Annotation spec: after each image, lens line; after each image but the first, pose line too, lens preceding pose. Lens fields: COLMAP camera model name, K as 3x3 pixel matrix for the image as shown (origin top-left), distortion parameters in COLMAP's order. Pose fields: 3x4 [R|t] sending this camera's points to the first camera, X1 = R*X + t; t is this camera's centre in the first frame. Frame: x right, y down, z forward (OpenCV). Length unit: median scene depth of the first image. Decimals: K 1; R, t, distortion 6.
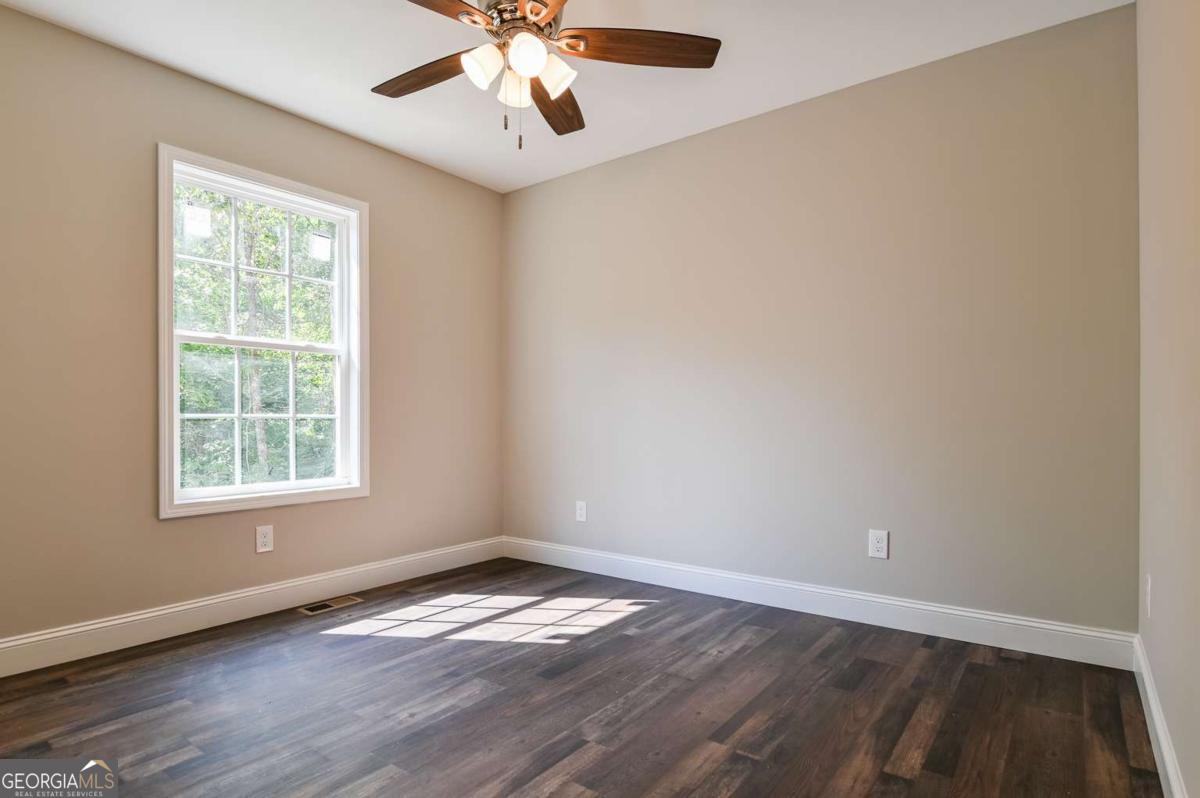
lens RADIAL K [[589.5, 0, 601.0], [0, 589.5, 402.5], [0, 0, 1]] dist [-0.018896, -0.000162]
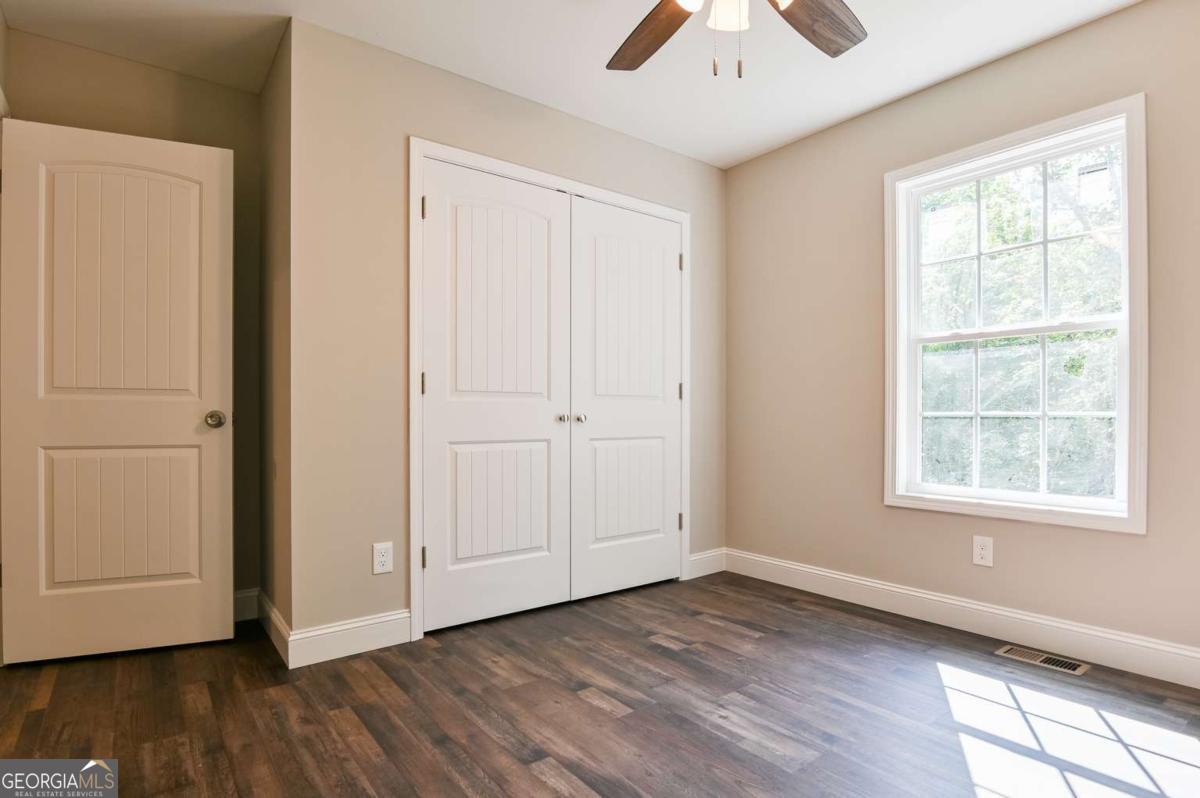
lens RADIAL K [[589.5, 0, 601.0], [0, 589.5, 402.5], [0, 0, 1]] dist [-0.018896, -0.000162]
pose [[-0.211895, -0.018485, -0.977118, 0.445488], [0.023322, 0.999441, -0.023965, 0.014054], [0.977014, -0.027866, -0.211345, 0.651891]]
